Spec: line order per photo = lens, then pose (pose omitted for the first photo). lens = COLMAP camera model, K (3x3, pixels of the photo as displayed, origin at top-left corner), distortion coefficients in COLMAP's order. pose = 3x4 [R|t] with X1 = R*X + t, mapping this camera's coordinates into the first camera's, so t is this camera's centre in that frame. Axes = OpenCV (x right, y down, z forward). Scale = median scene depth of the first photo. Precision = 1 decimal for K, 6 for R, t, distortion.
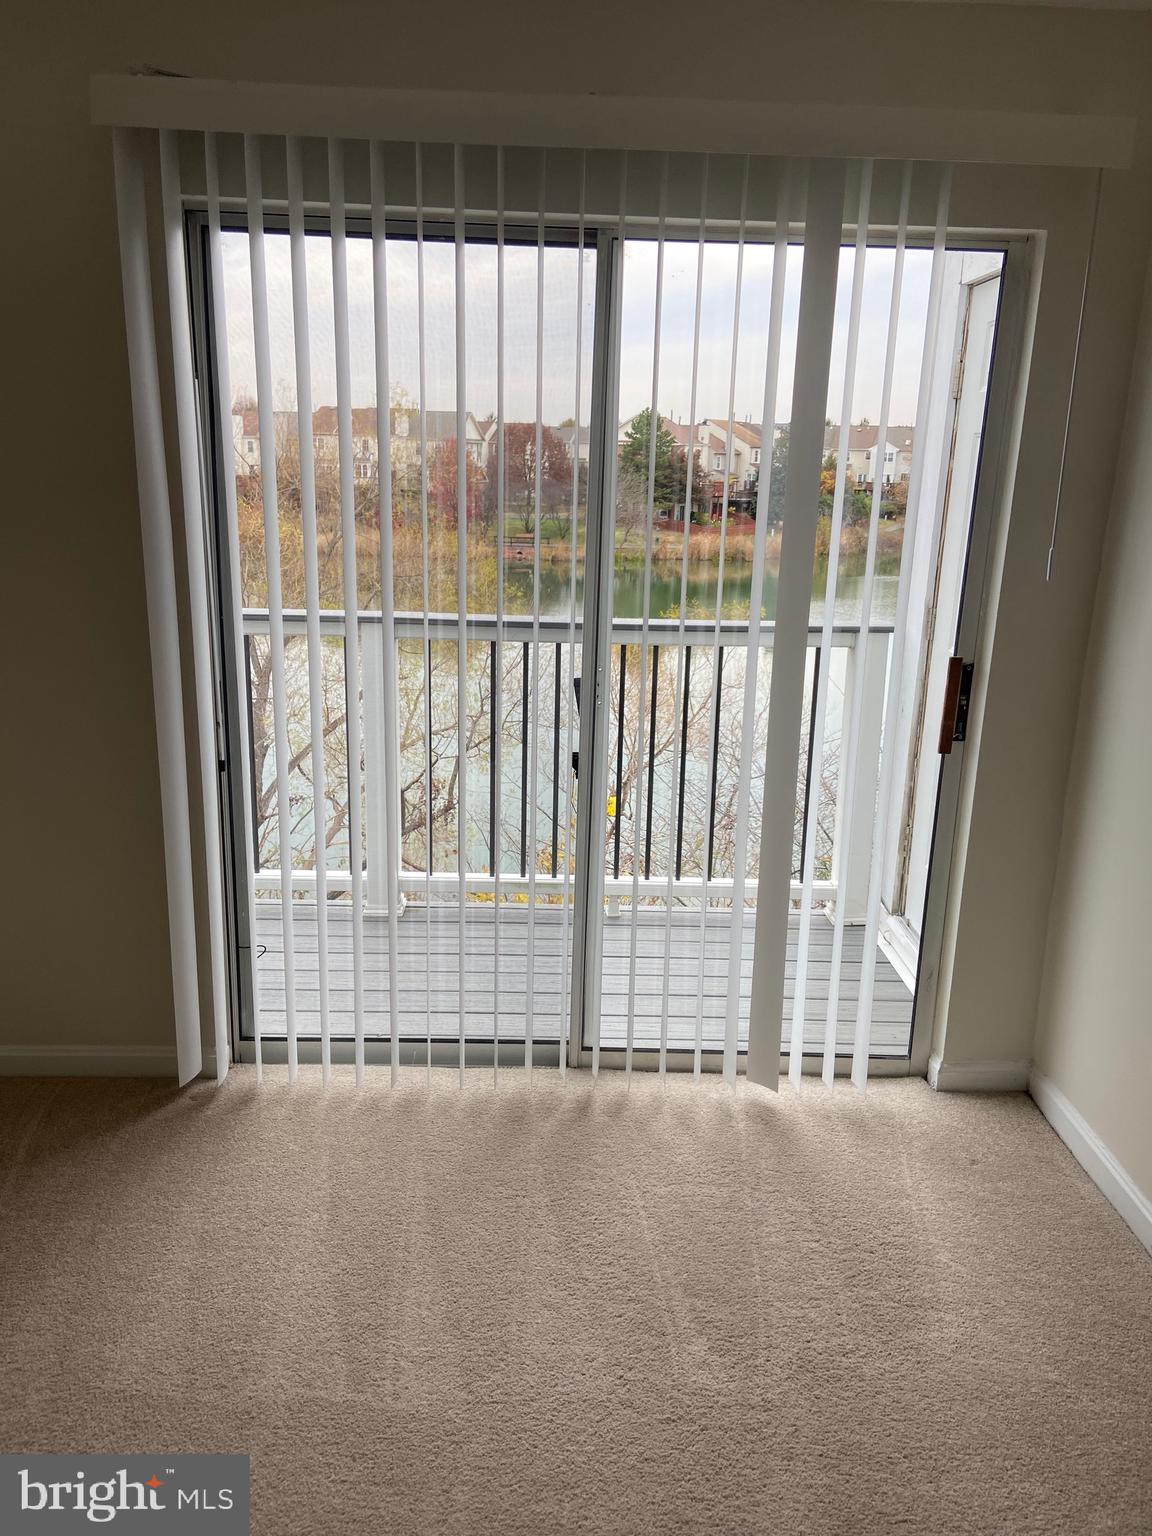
lens RADIAL K [[1152.1, 0, 588.6], [0, 1152.1, 758.6], [0, 0, 1]] dist [0.095896, -0.110141]
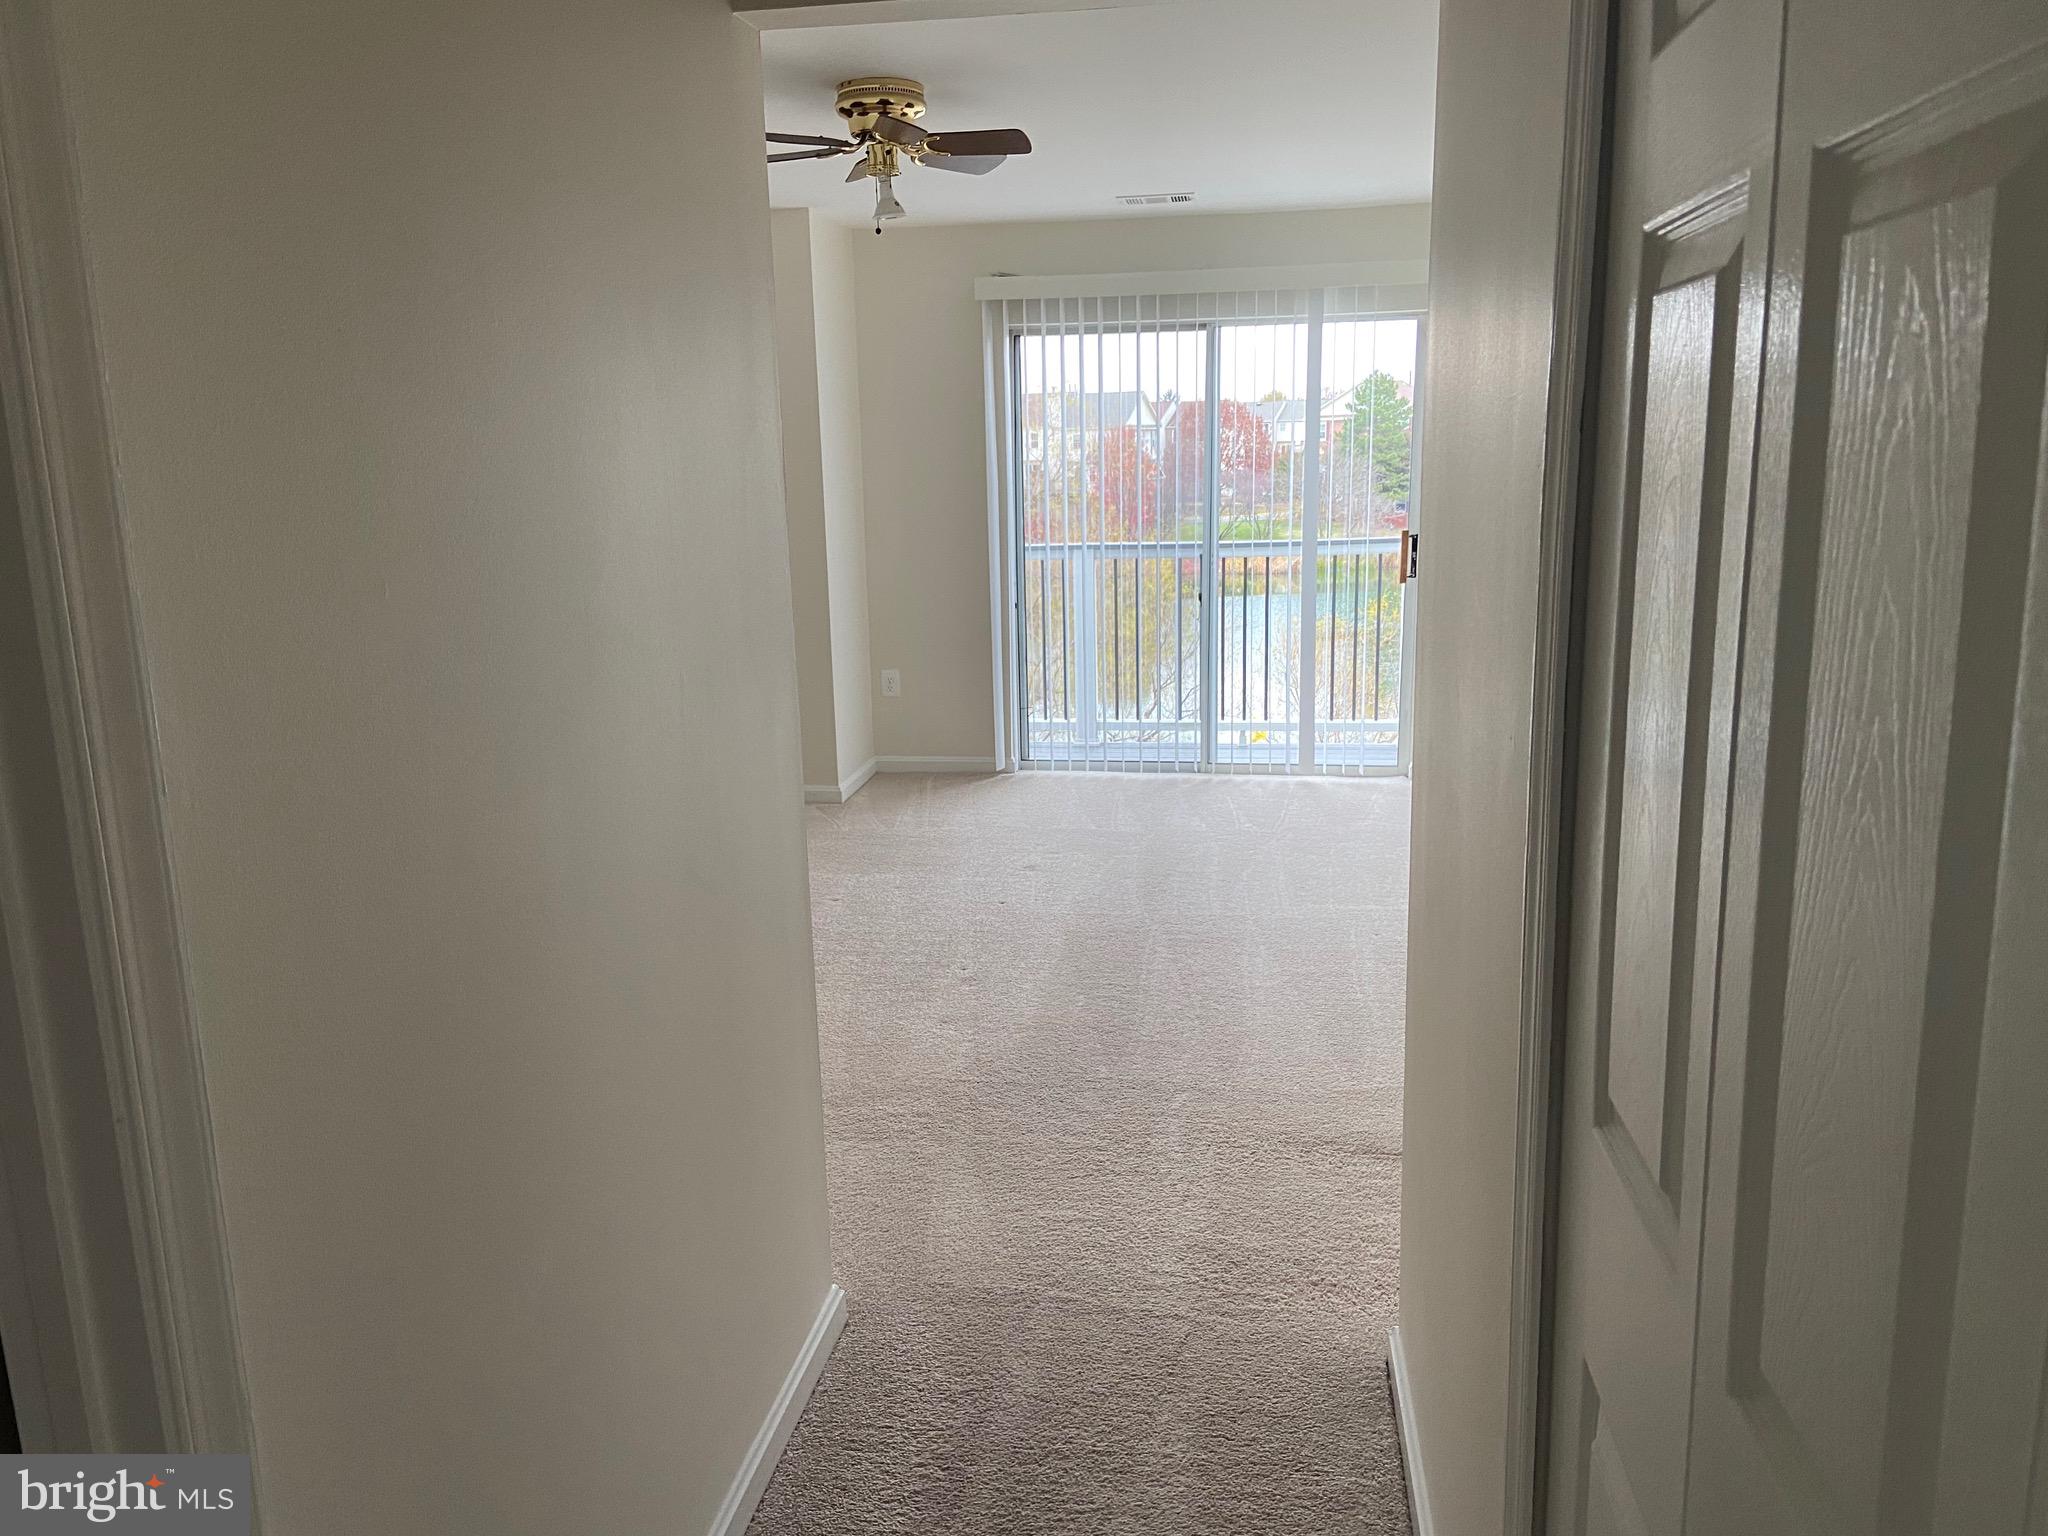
lens RADIAL K [[1536.2, 0, 1014.6], [0, 1536.2, 808.2], [0, 0, 1]] dist [0.095896, -0.110141]
pose [[0.982652, -0.010915, -0.185135, 0.146362], [0.006224, 0.999645, -0.025896, 0.394900], [0.185352, 0.024295, 0.982372, -1.448755]]
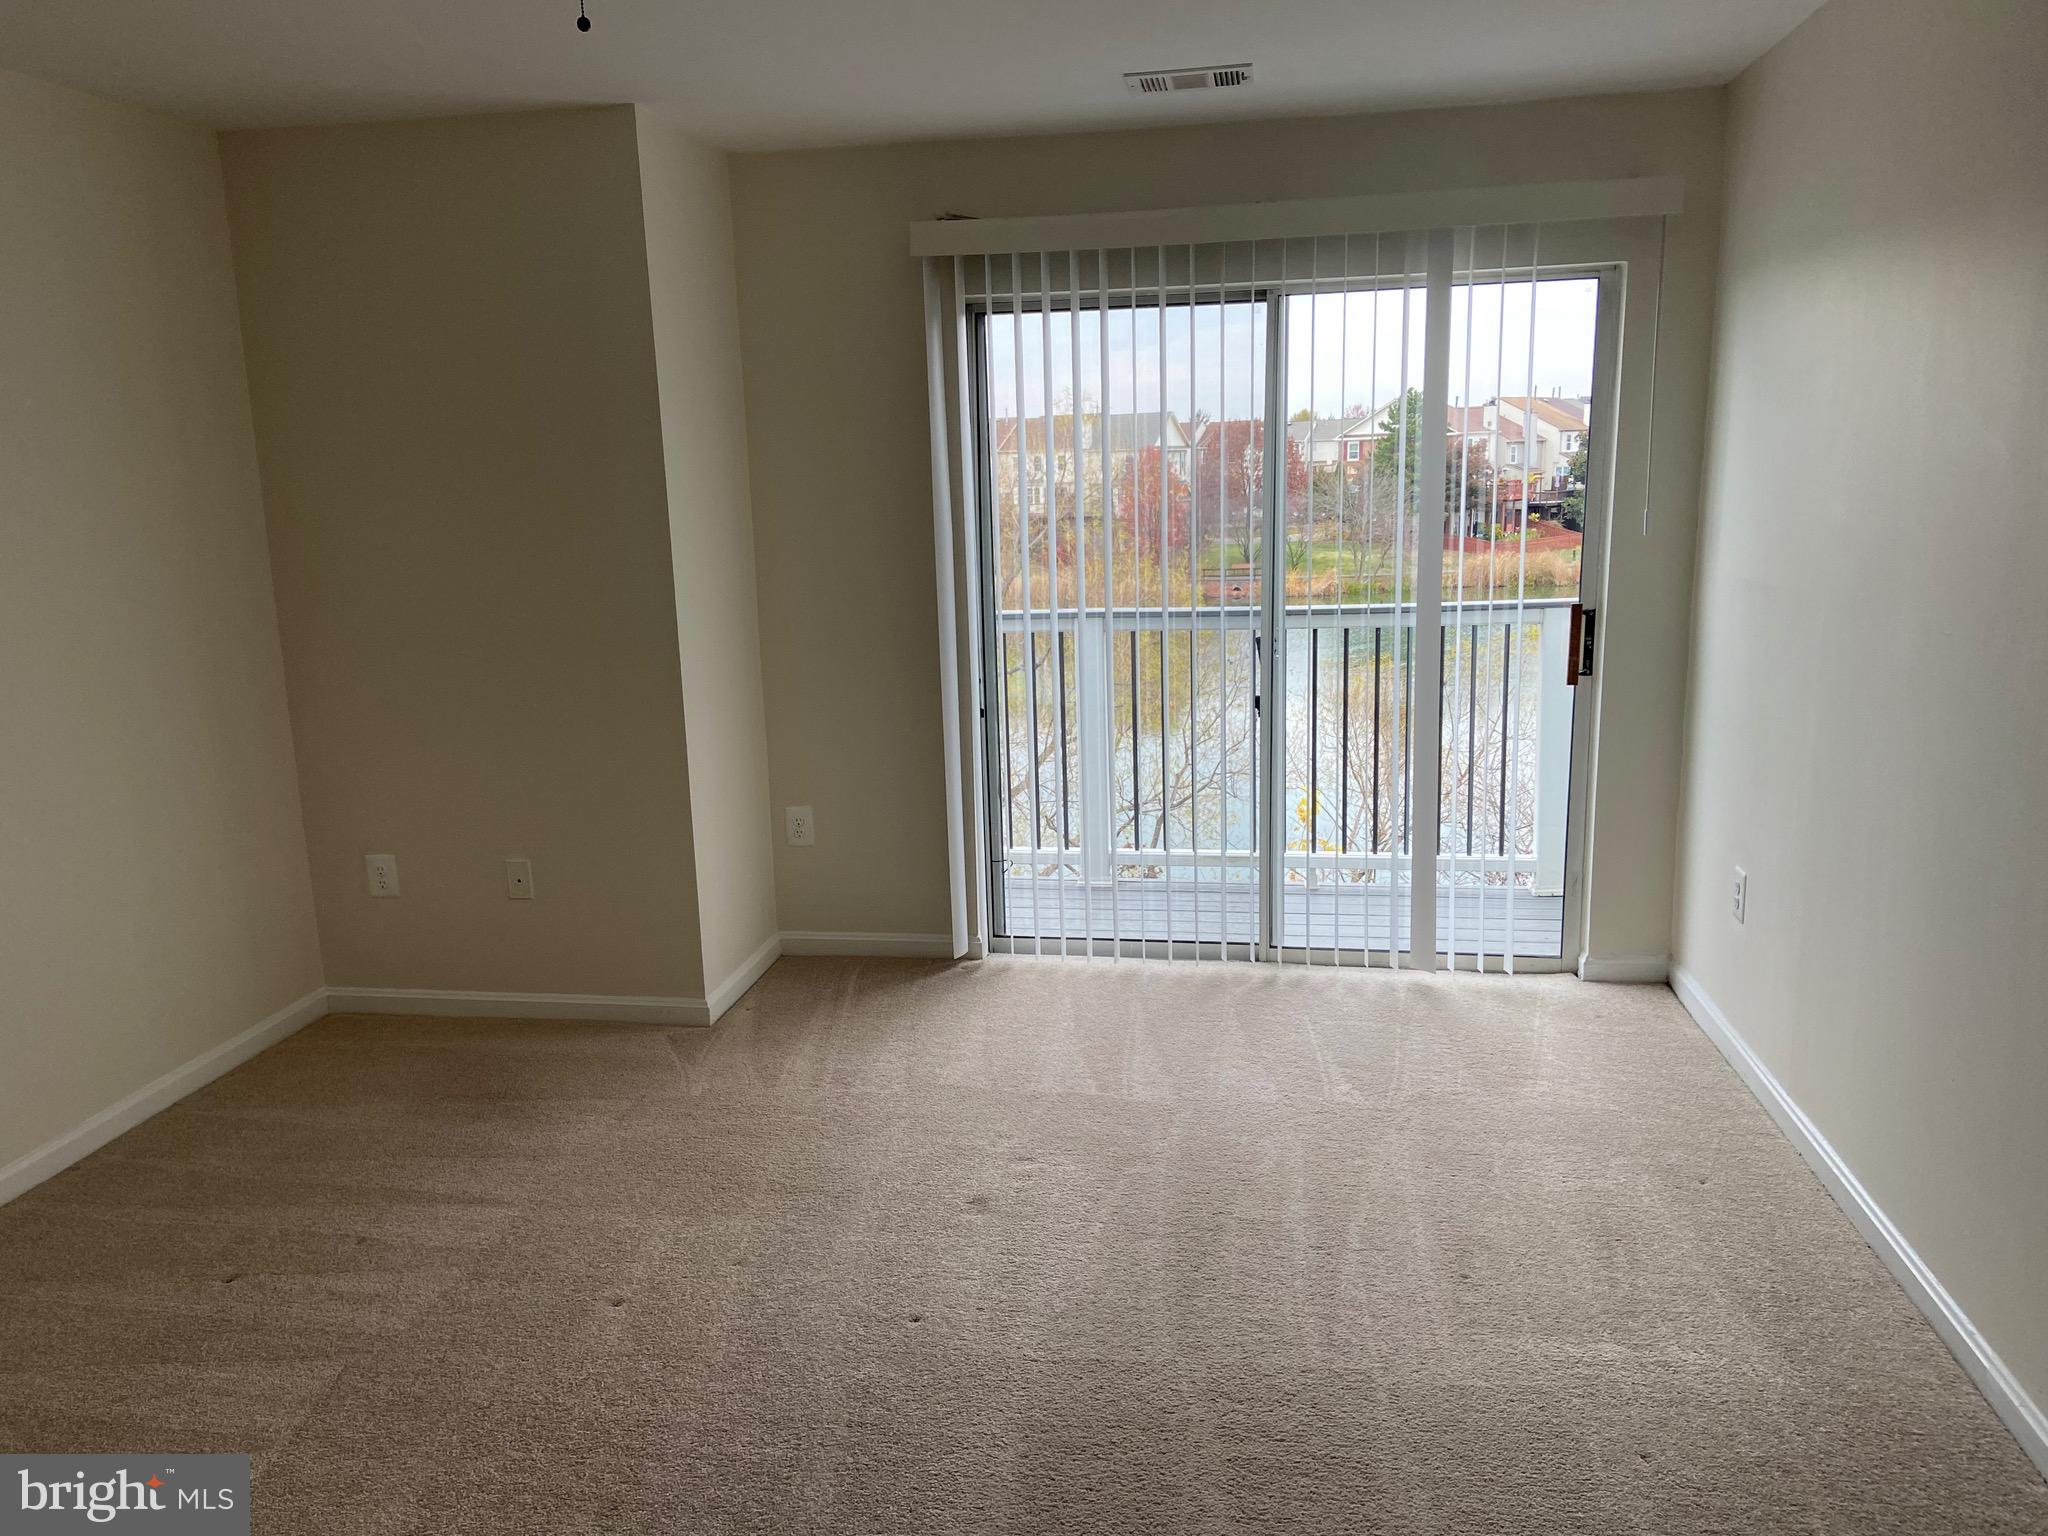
lens RADIAL K [[1536.2, 0, 1016.7], [0, 1536.2, 786.9], [0, 0, 1]] dist [0.095896, -0.110141]
pose [[0.979122, -0.017929, -0.202479, 0.065830], [0.007488, 0.998608, -0.052215, 0.173036], [0.203134, 0.049609, 0.977894, -0.644756]]
